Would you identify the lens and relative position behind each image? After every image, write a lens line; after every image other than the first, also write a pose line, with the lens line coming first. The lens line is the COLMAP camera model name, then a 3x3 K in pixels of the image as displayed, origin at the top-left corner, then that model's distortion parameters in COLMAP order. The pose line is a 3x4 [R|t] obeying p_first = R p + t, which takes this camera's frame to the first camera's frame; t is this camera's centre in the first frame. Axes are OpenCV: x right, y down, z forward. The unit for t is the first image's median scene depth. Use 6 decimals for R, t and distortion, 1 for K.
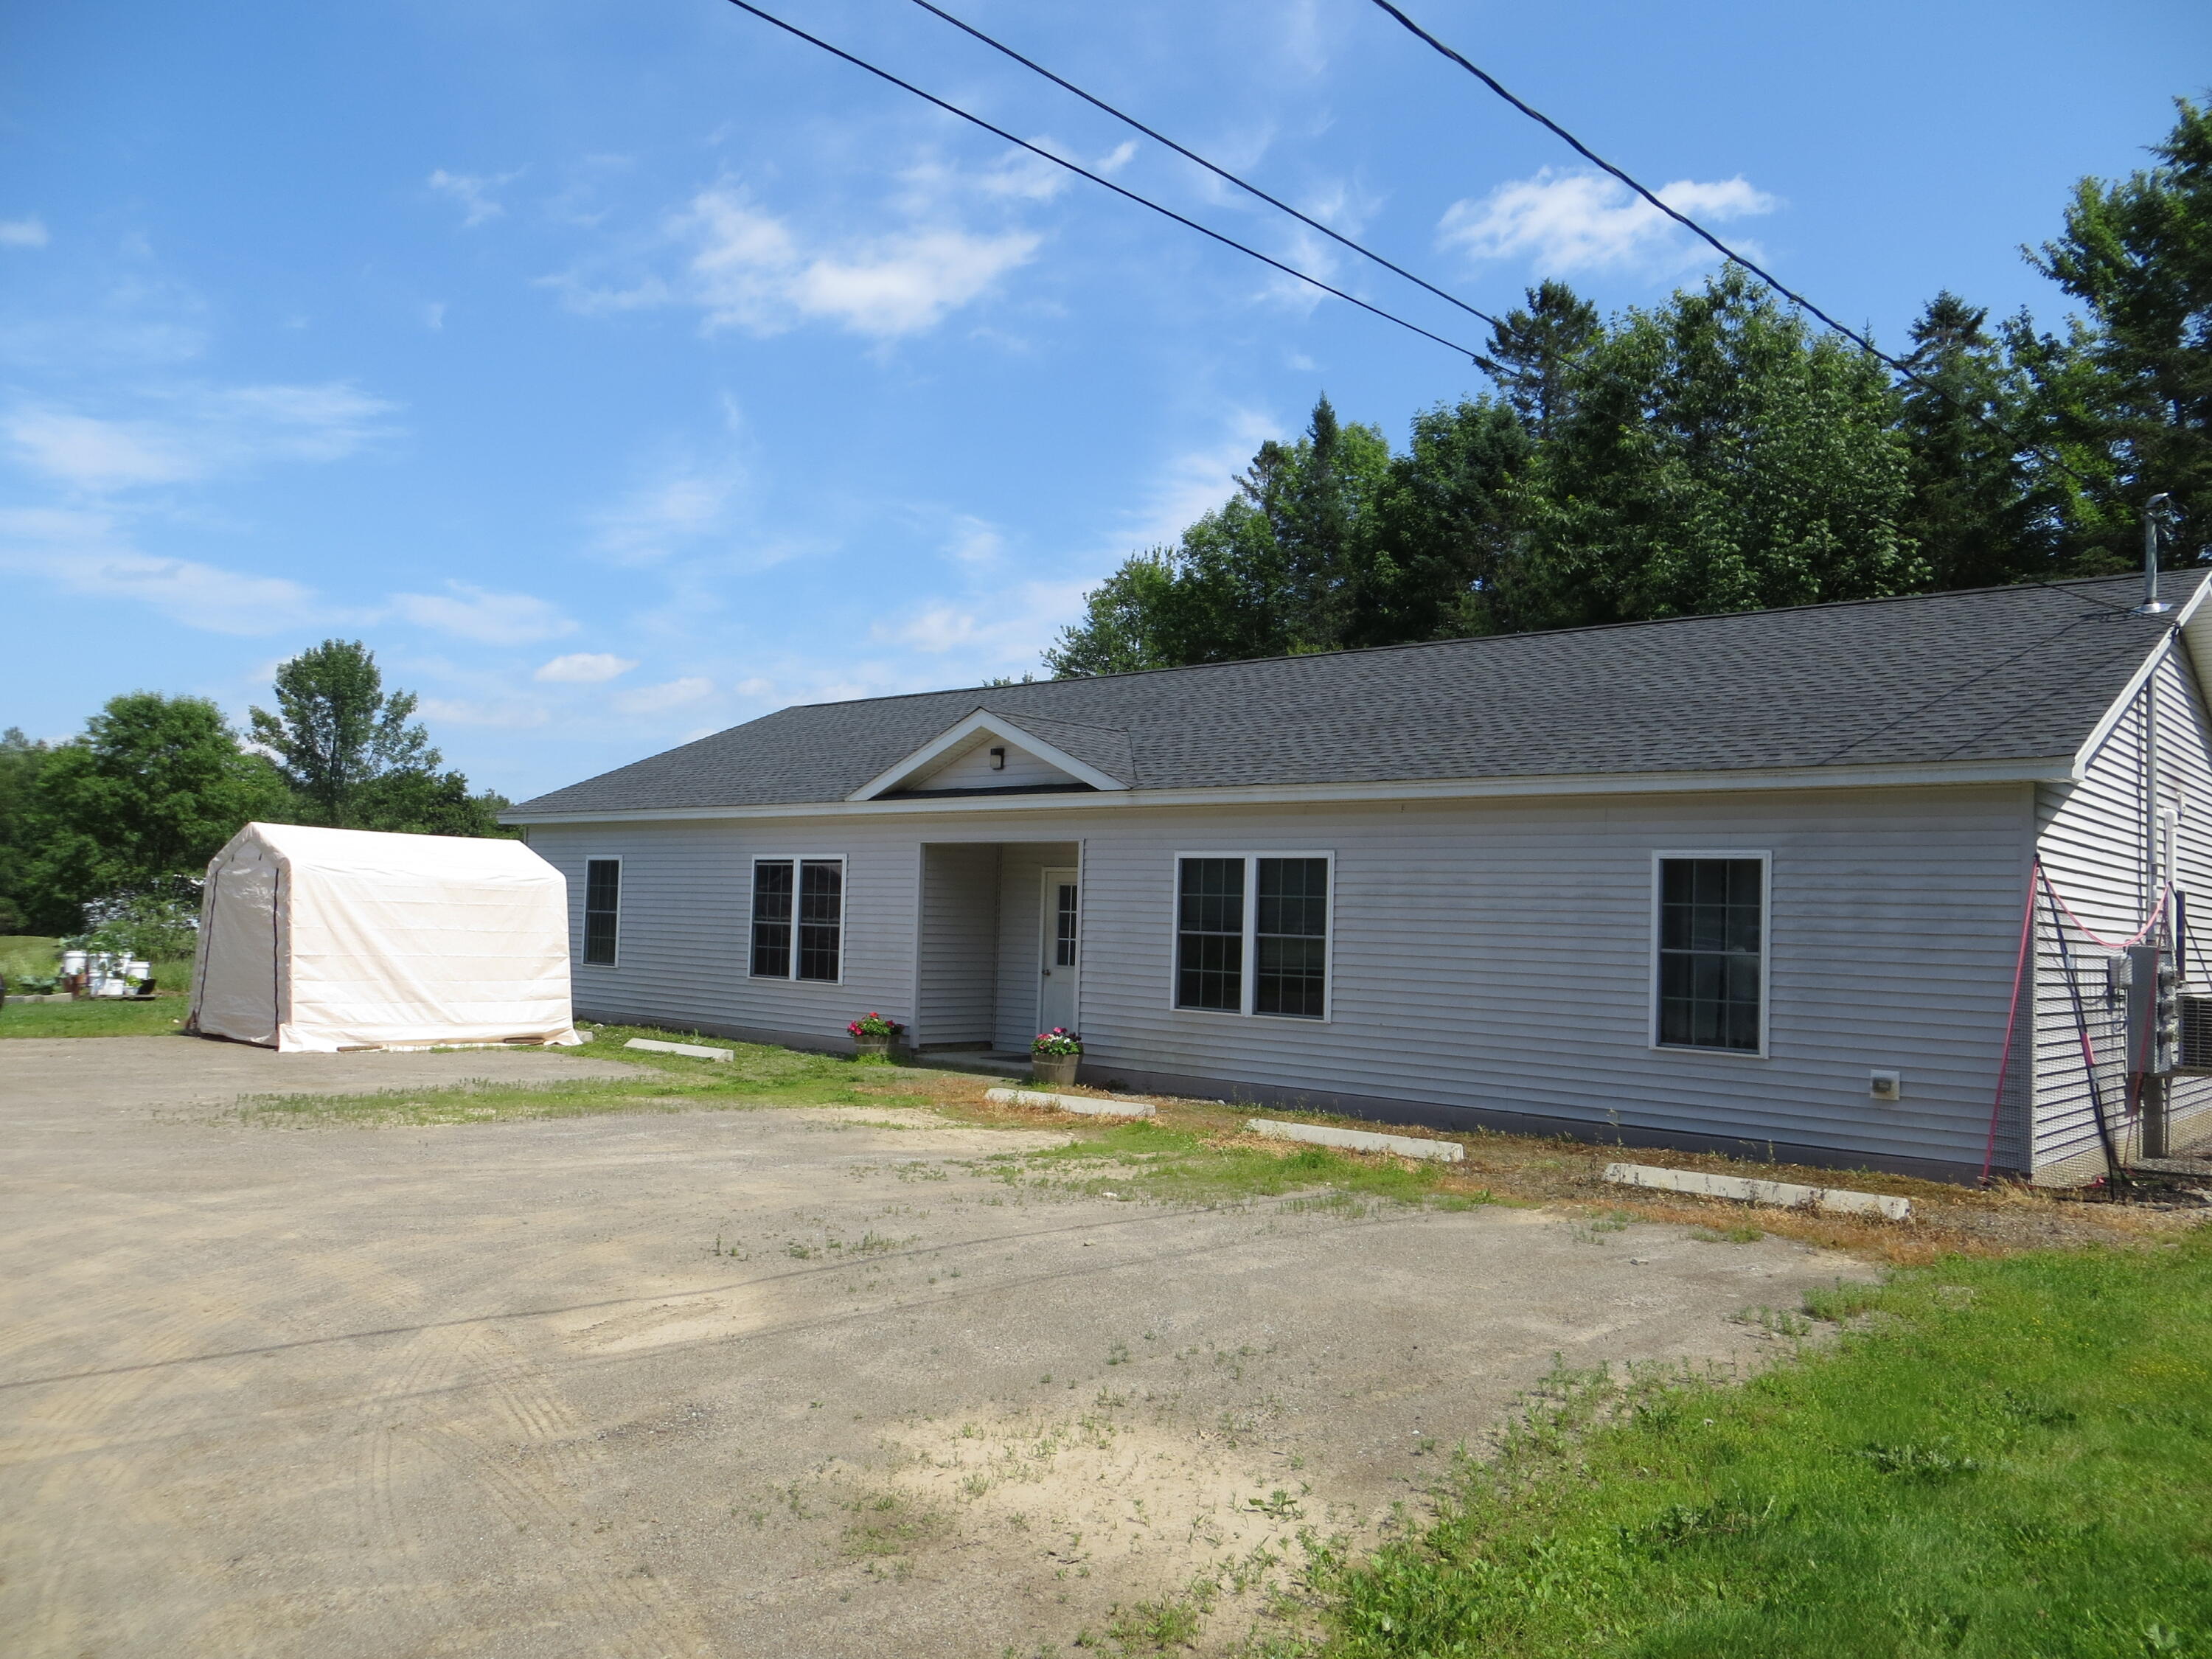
lens RADIAL K [[1660.4, 0, 1106.5], [0, 1660.4, 816.0], [0, 0, 1]] dist [-0.024257, 0.005314]
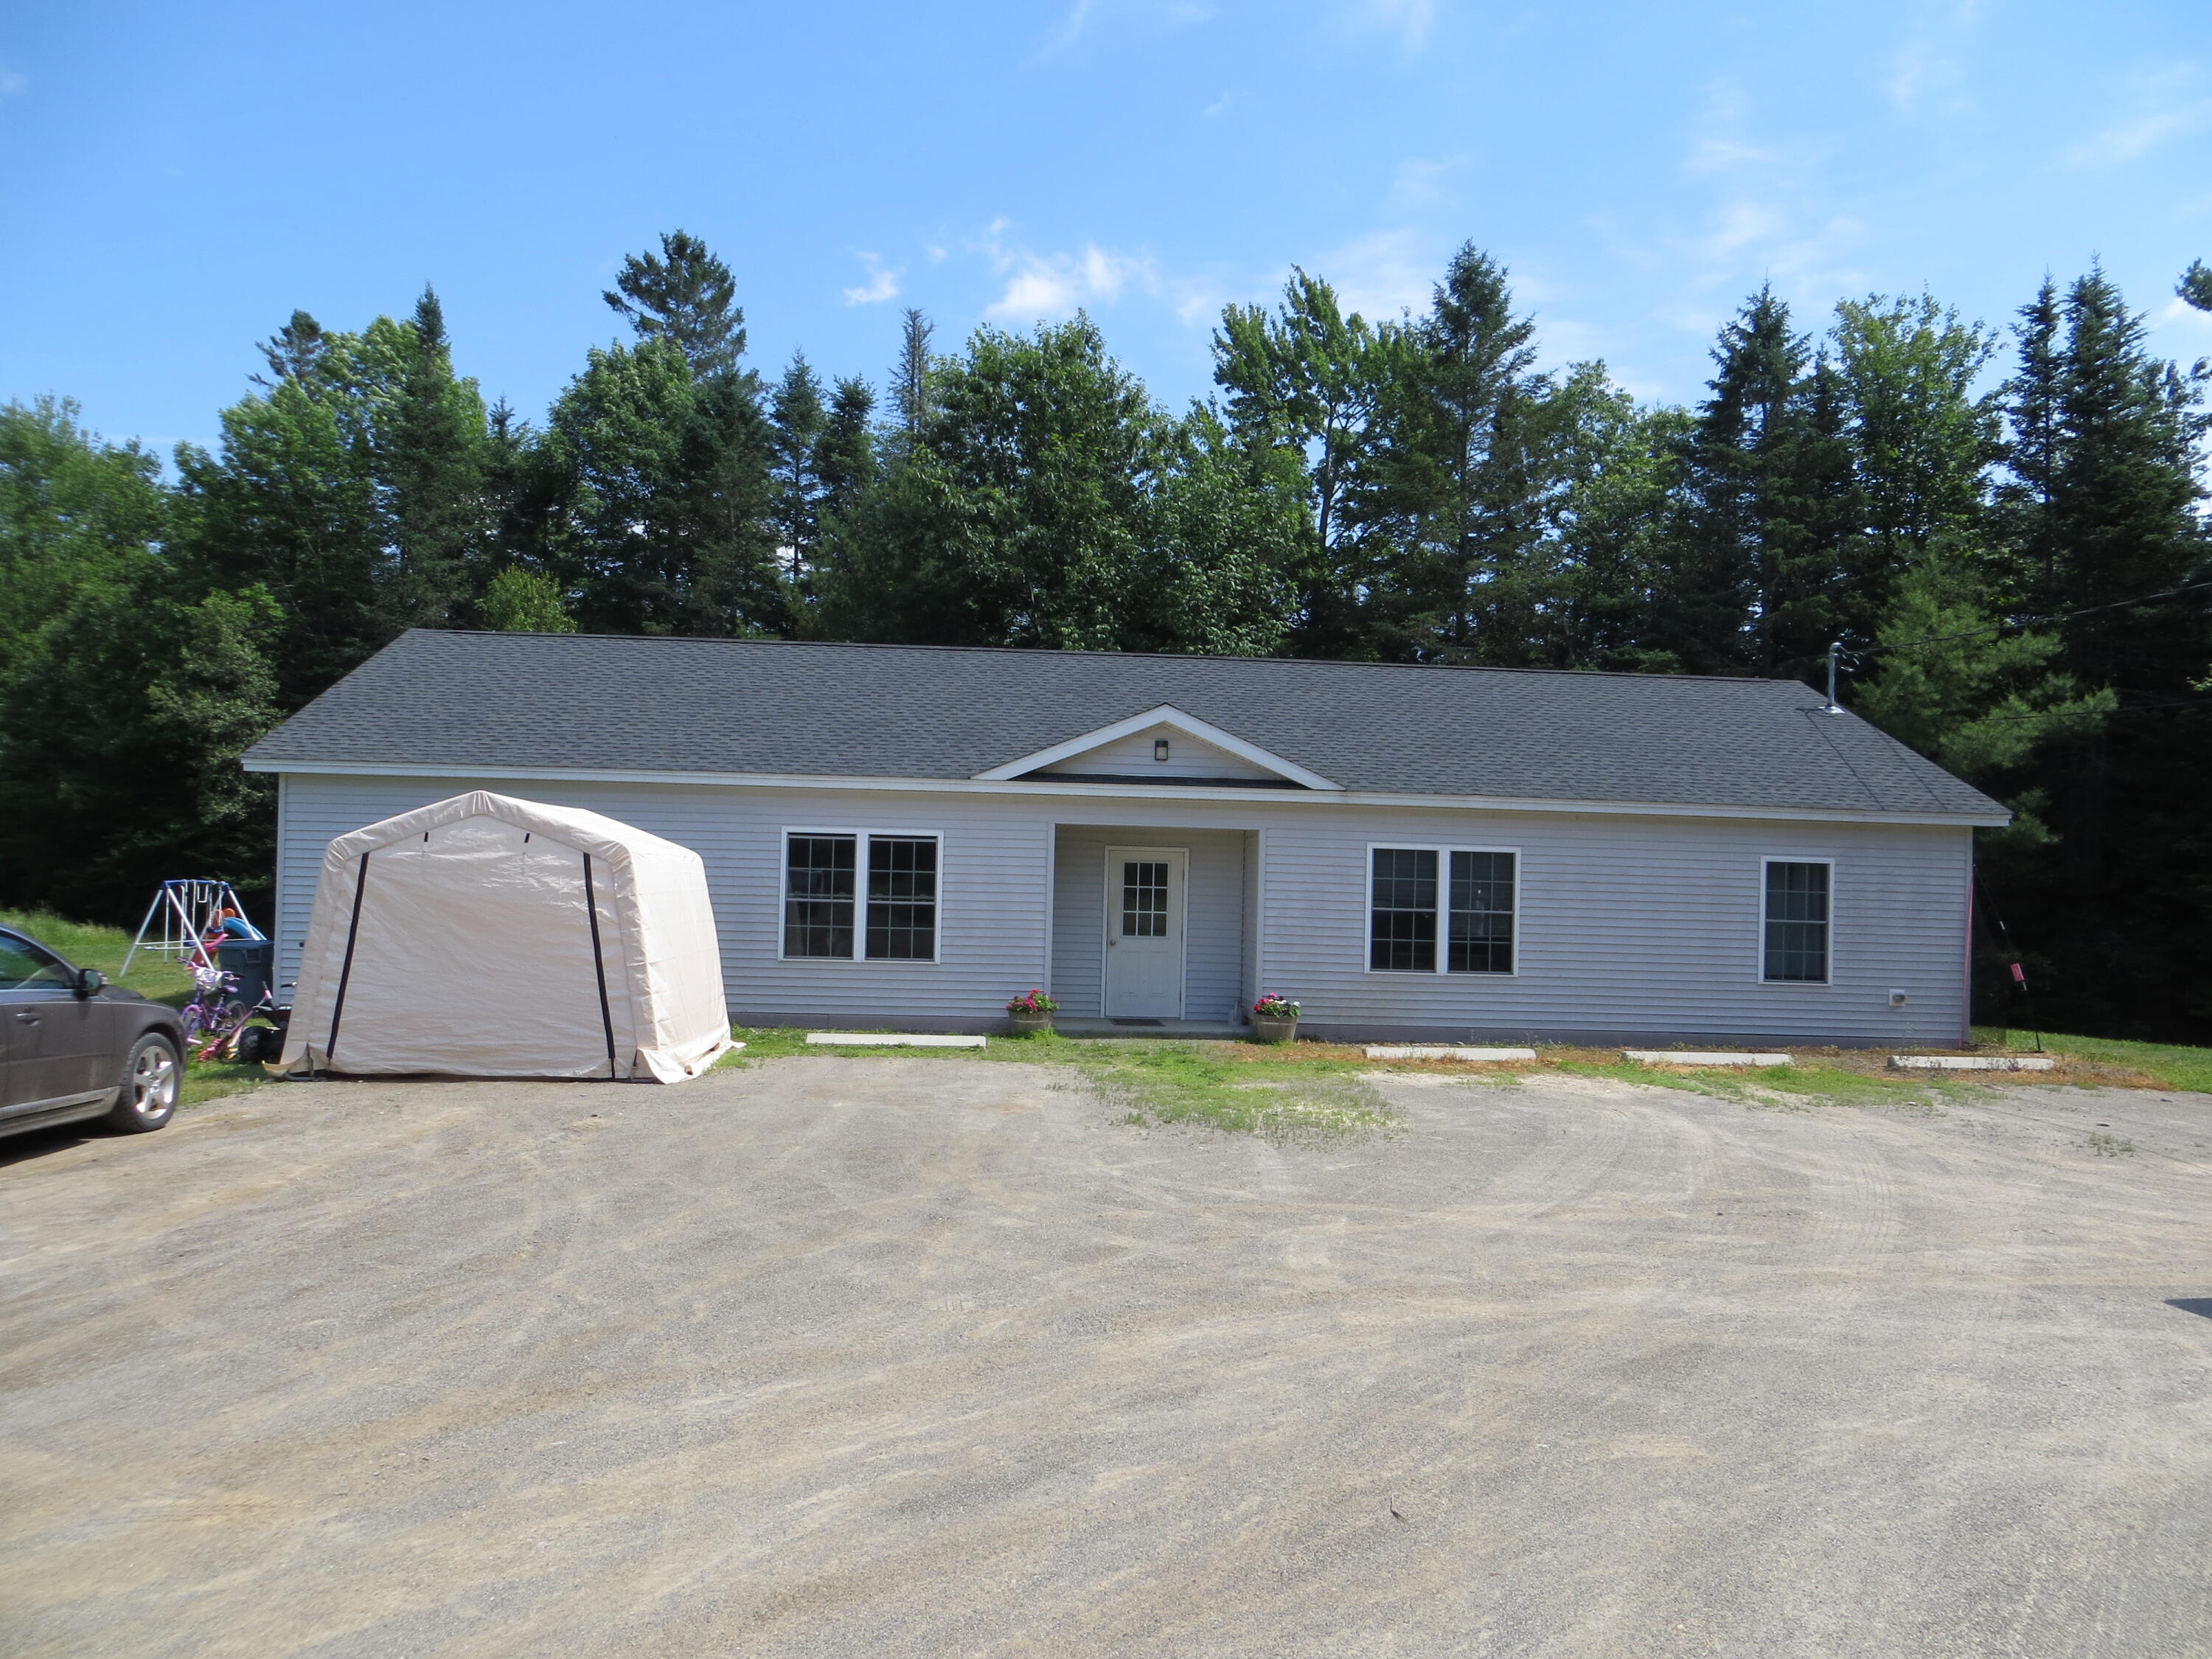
lens RADIAL K [[1660.4, 0, 1105.2], [0, 1660.4, 845.0], [0, 0, 1]] dist [-0.024257, 0.005314]
pose [[0.683962, 0.005558, 0.729497, -0.998115], [-0.052928, 0.997714, 0.042023, -0.018108], [-0.727595, -0.067353, 0.682692, 0.319718]]
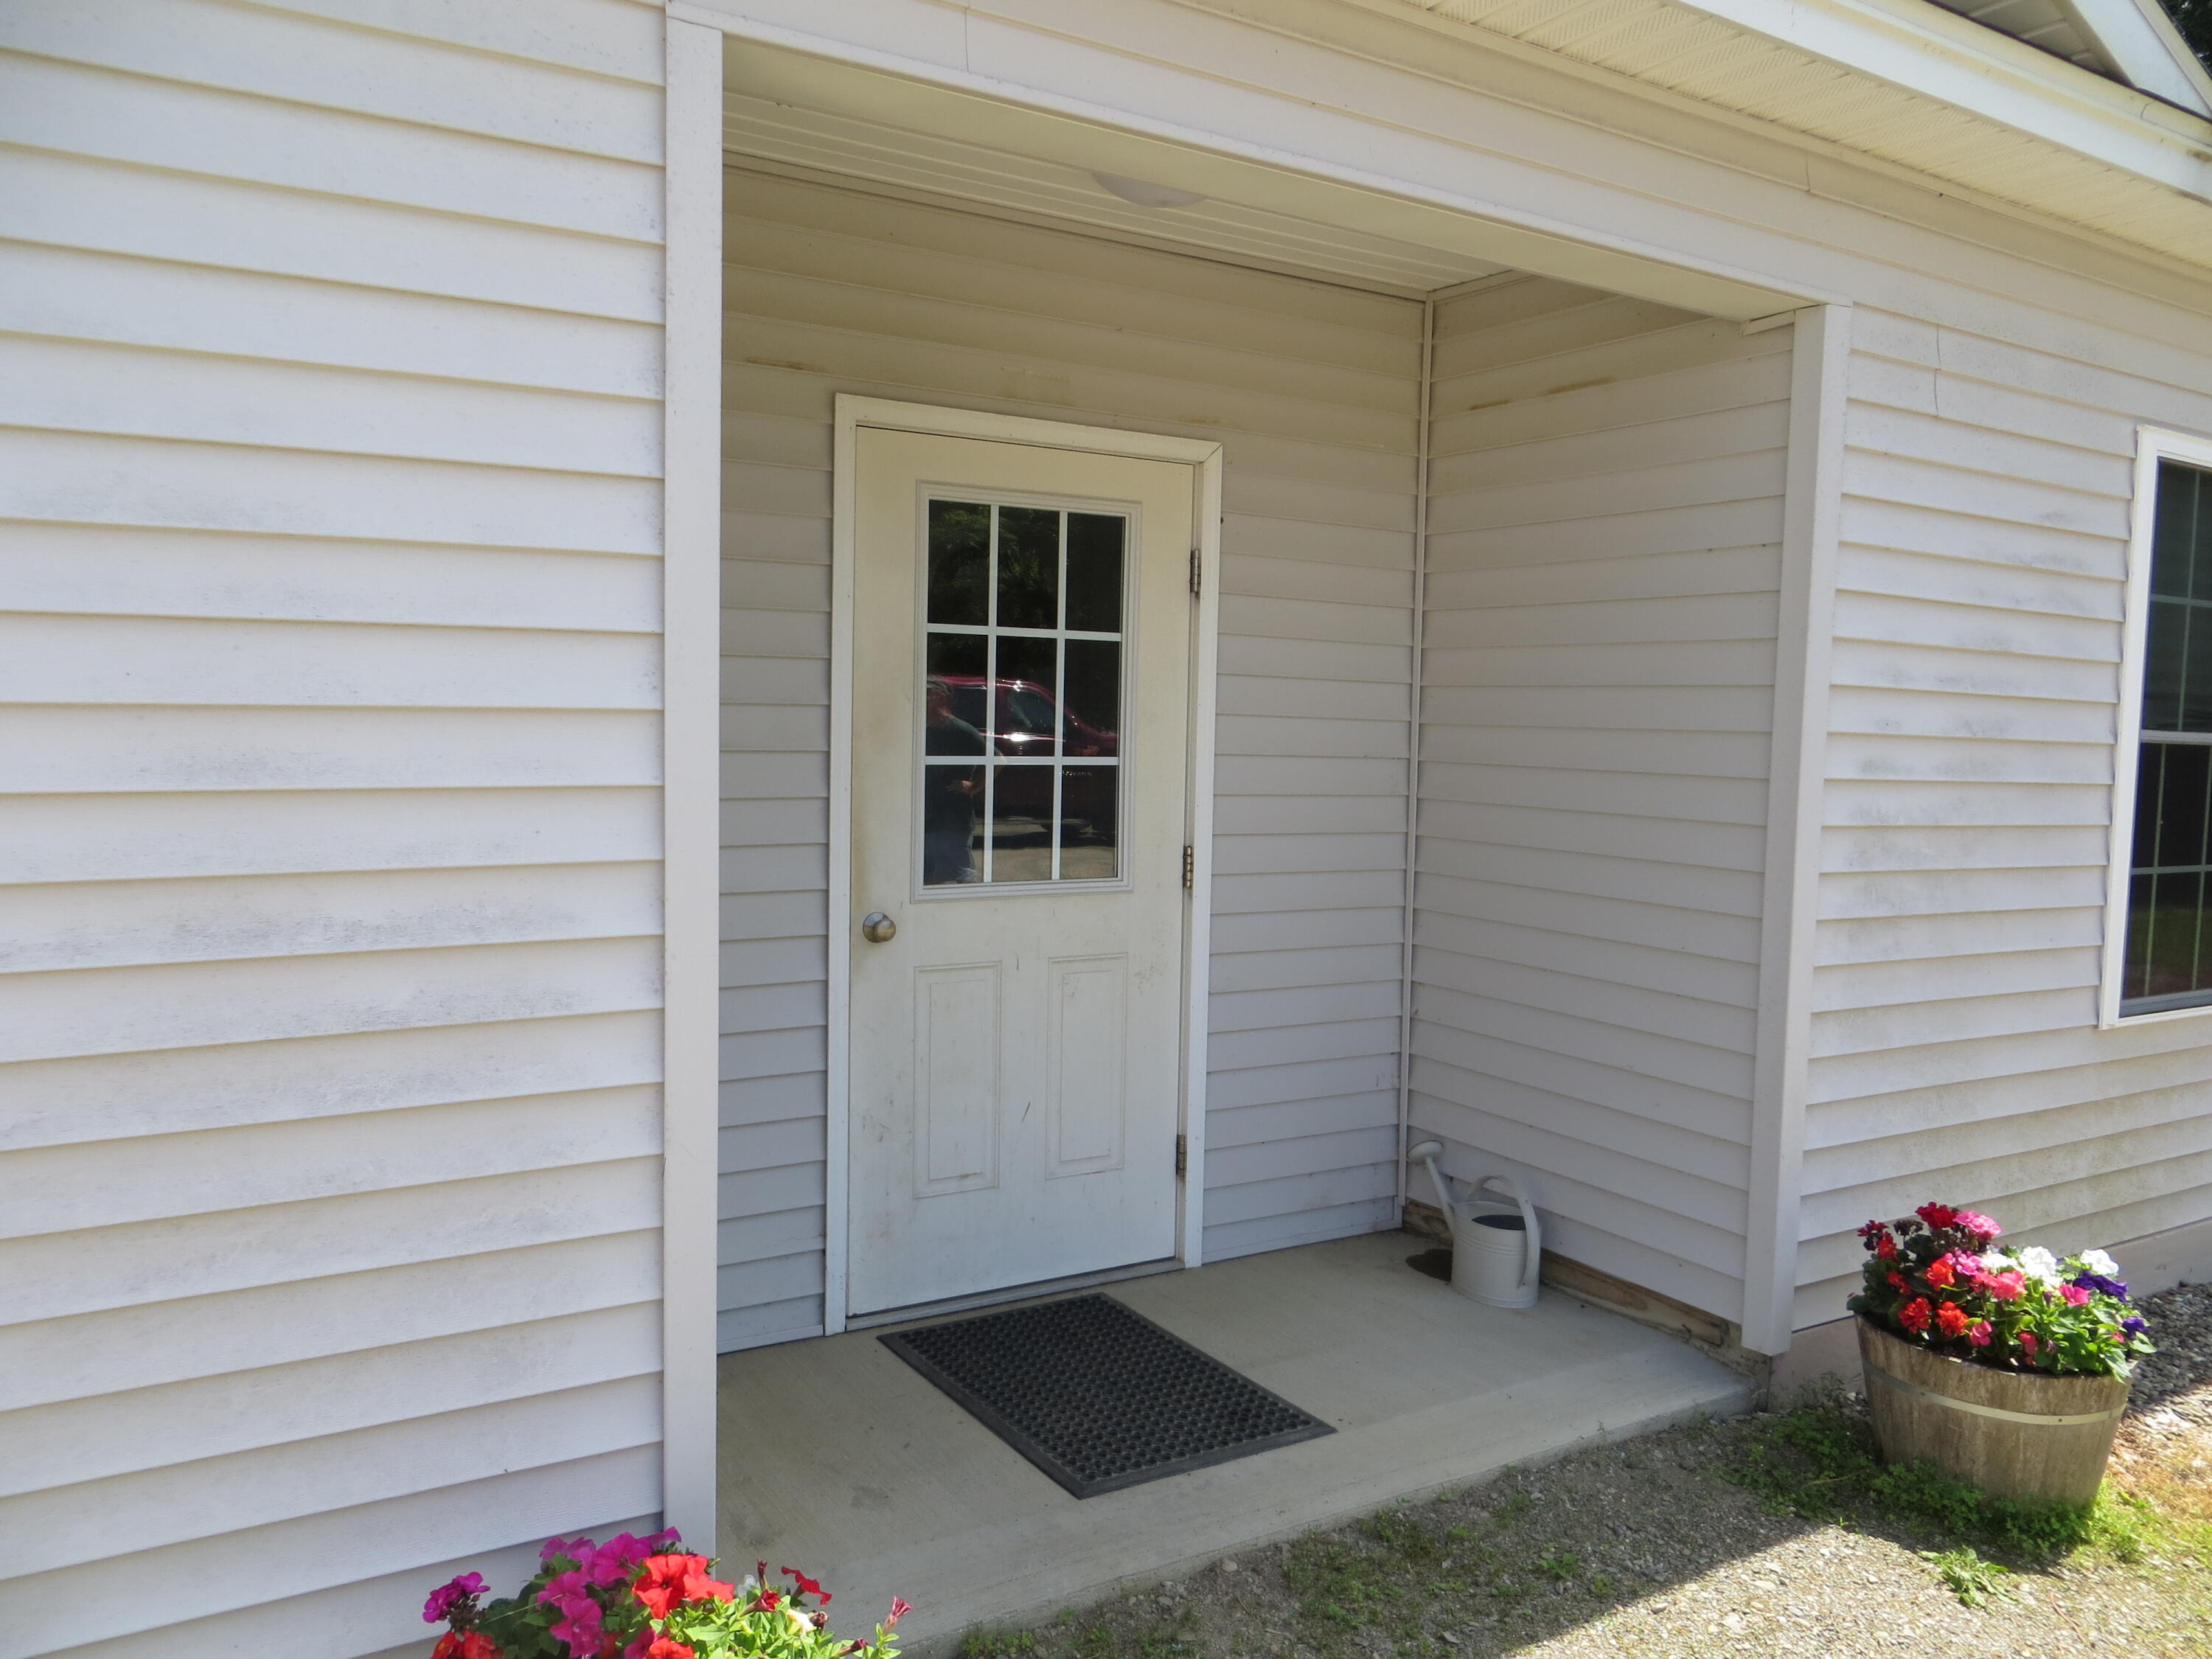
lens RADIAL K [[1660.4, 0, 1106.7], [0, 1660.4, 830.5], [0, 0, 1]] dist [-0.024257, 0.005314]
pose [[0.276868, -0.091728, 0.956520, -0.264899], [-0.077959, 0.990008, 0.117505, 0.067831], [-0.957740, -0.107102, 0.266951, 1.105221]]
